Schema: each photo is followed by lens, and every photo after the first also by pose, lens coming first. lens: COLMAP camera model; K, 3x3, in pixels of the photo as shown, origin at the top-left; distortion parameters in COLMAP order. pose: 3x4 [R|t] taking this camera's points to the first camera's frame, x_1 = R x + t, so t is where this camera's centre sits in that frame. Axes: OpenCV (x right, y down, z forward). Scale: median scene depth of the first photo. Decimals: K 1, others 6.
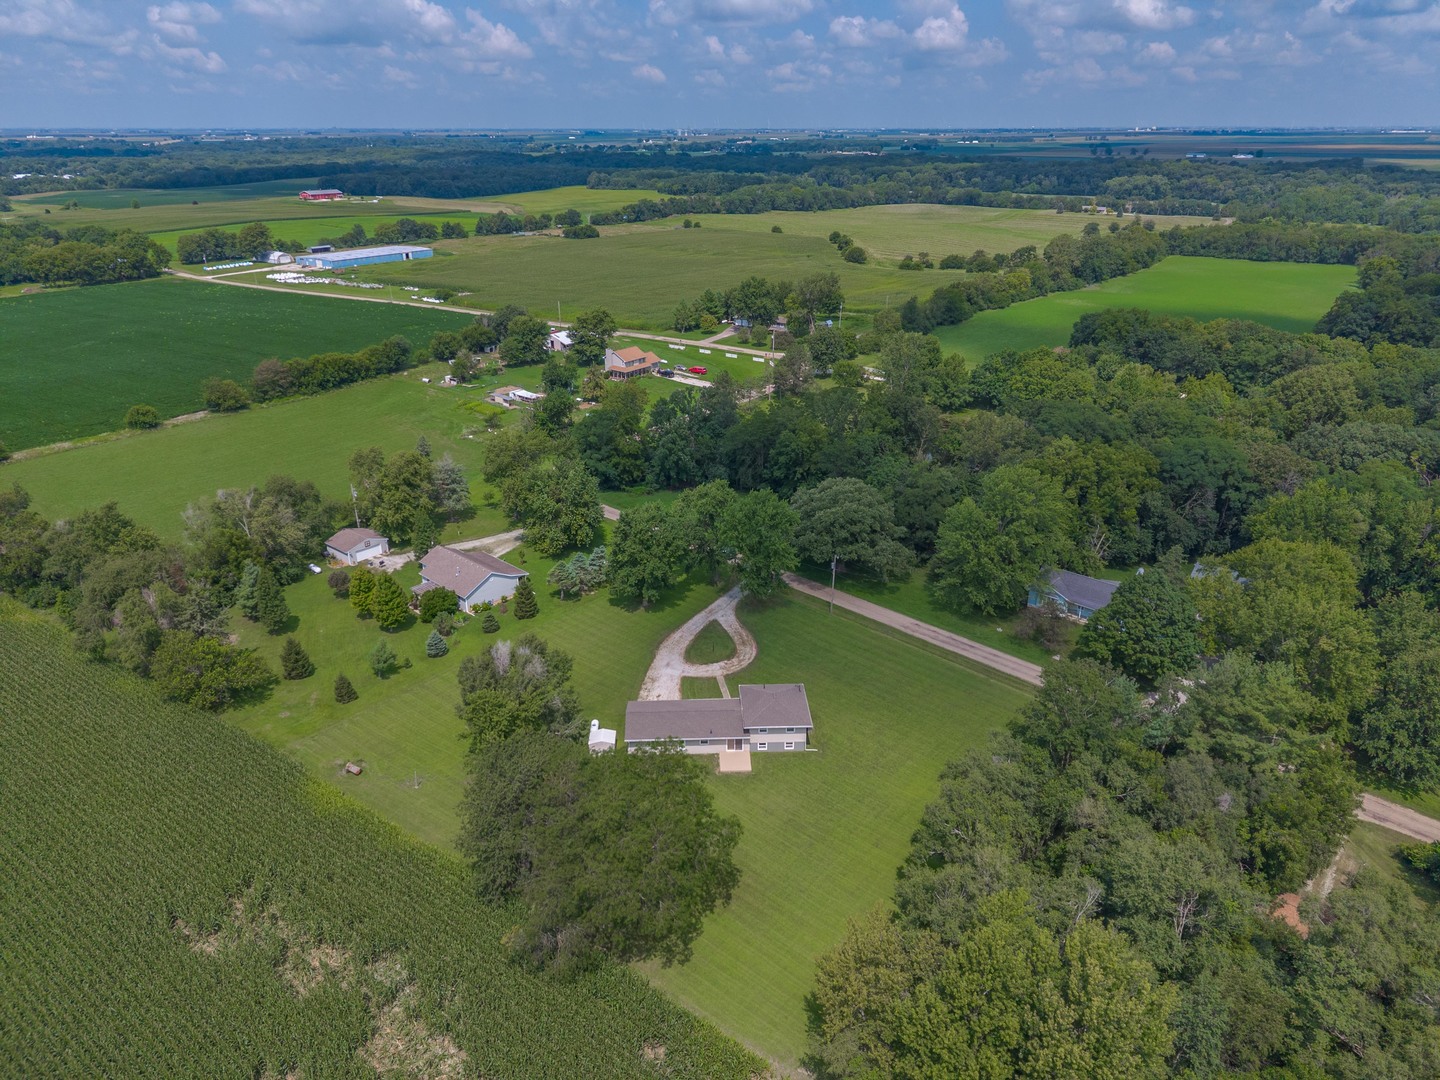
lens RADIAL K [[958.1, 0, 716.5], [0, 958.1, 548.4], [0, 0, 1]] dist [0.018155, -0.010907]
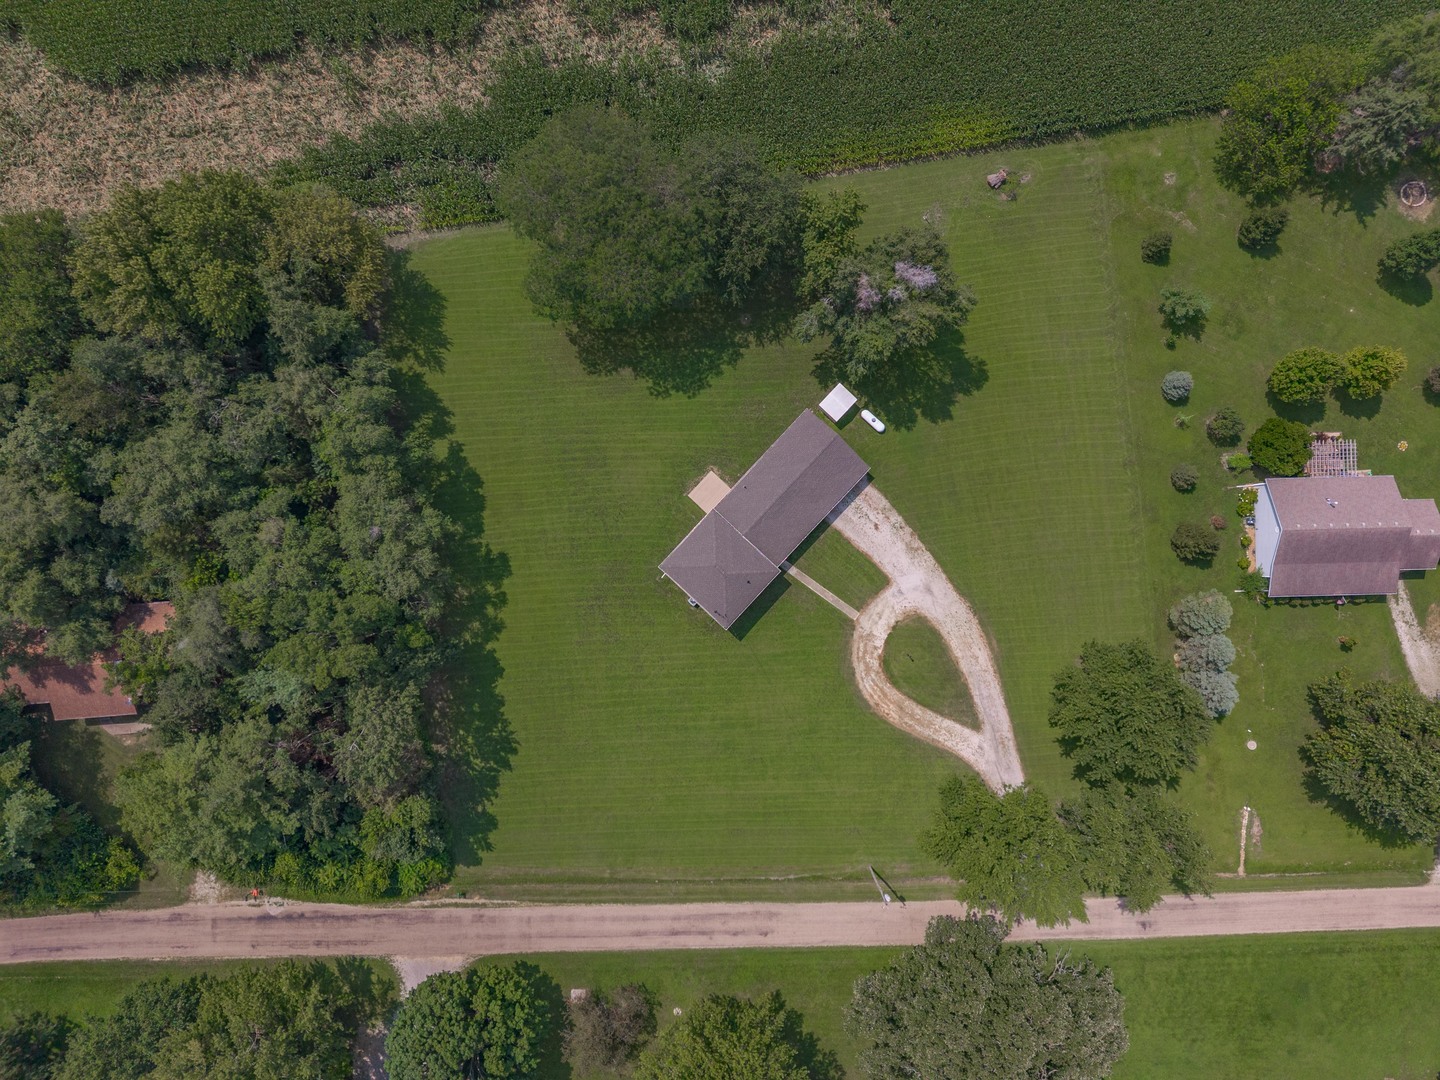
lens RADIAL K [[958.1, 0, 716.5], [0, 958.1, 548.4], [0, 0, 1]] dist [0.018155, -0.010907]
pose [[-0.708563, 0.705647, 0.001080, 0.010318], [-0.288170, -0.290756, 0.912370, -0.121548], [0.644125, 0.646160, 0.409365, 0.136284]]
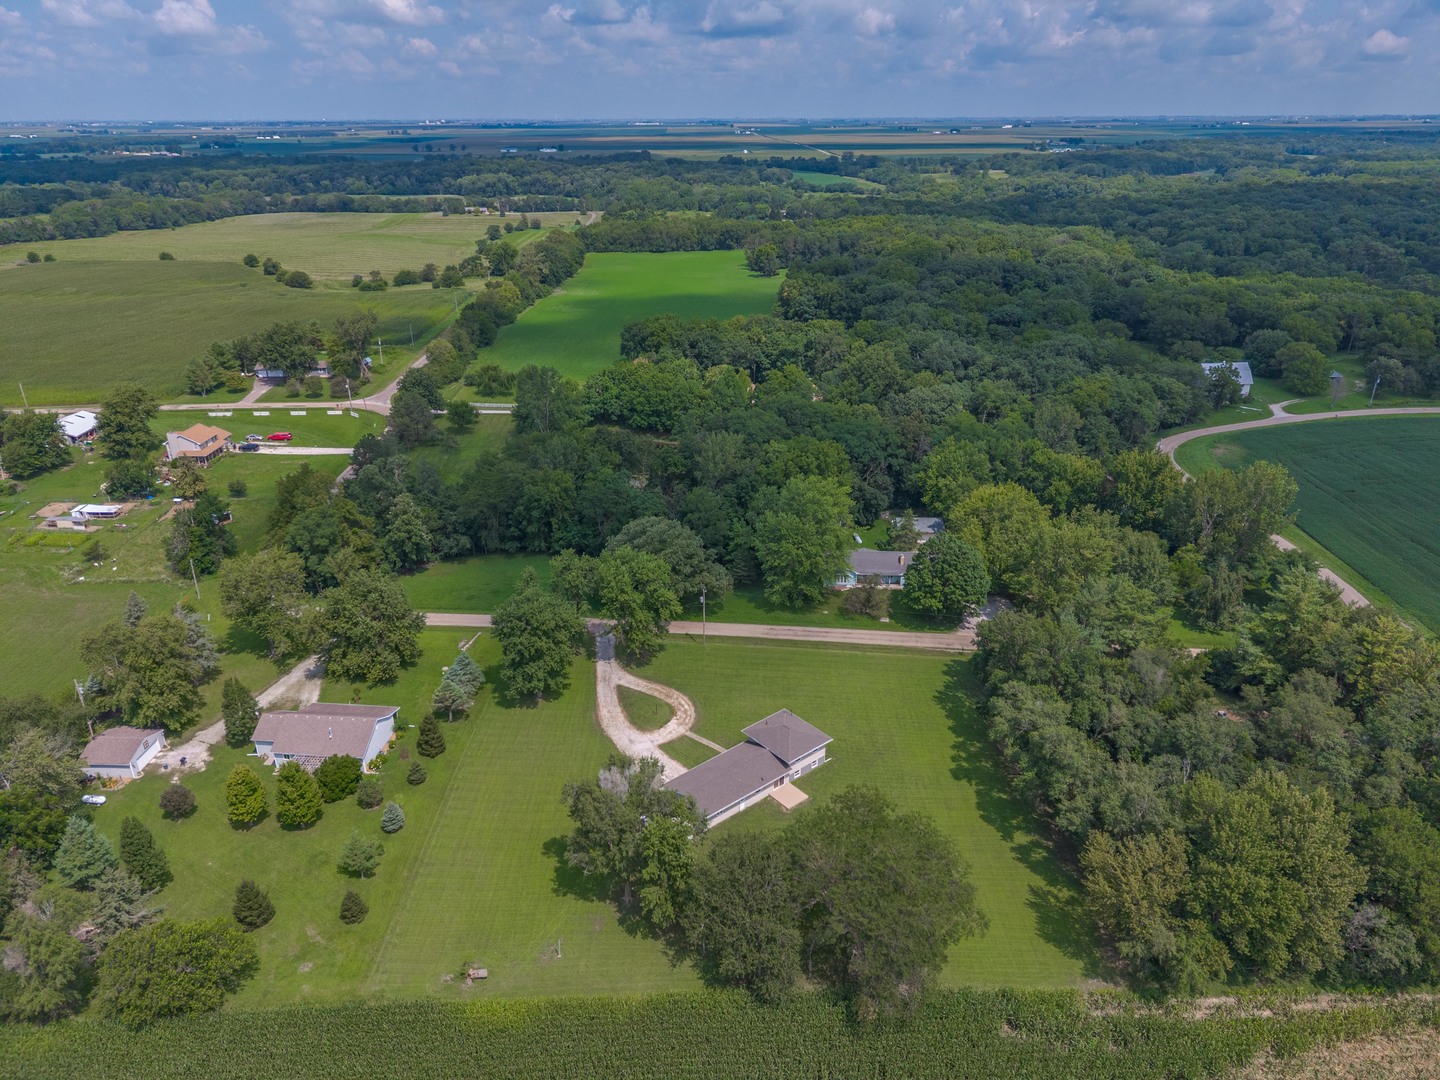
lens RADIAL K [[958.1, 0, 716.5], [0, 958.1, 548.4], [0, 0, 1]] dist [0.018155, -0.010907]
pose [[0.793912, -0.253222, 0.552795, -0.116852], [0.249594, 0.964747, 0.083467, -0.032428], [-0.554442, 0.071709, 0.829127, 0.024483]]
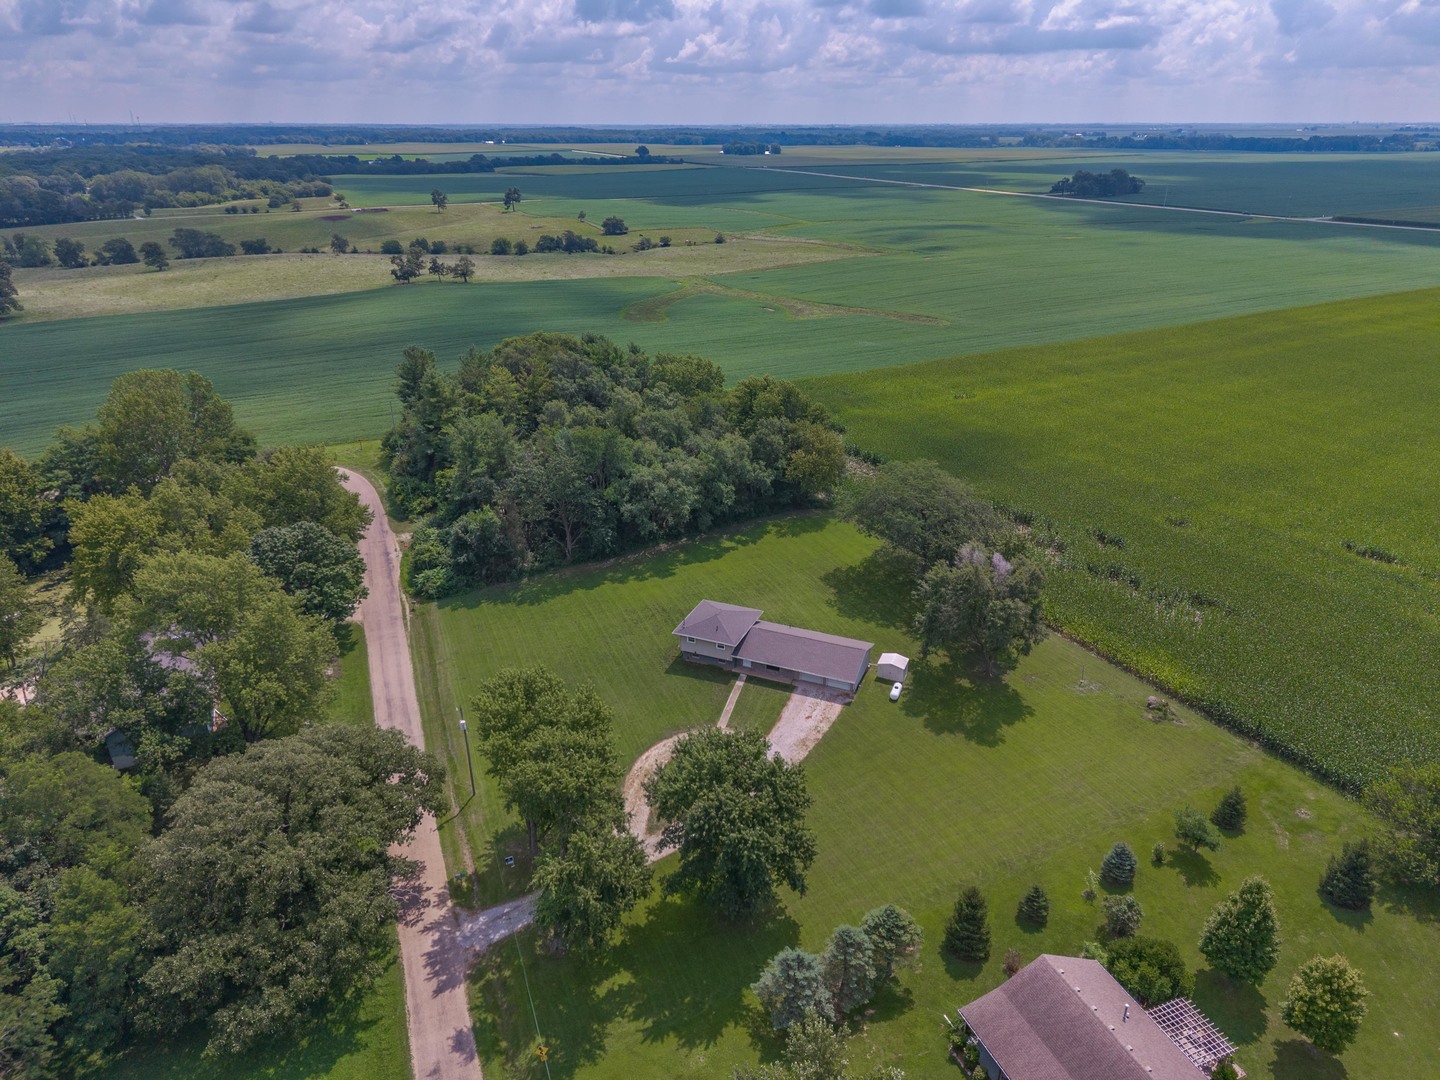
lens RADIAL K [[958.1, 0, 716.5], [0, 958.1, 548.4], [0, 0, 1]] dist [0.018155, -0.010907]
pose [[-0.905563, -0.164029, 0.391216, -0.065130], [0.180695, 0.685224, 0.705562, -0.122675], [-0.383803, 0.709622, -0.590874, 0.320790]]
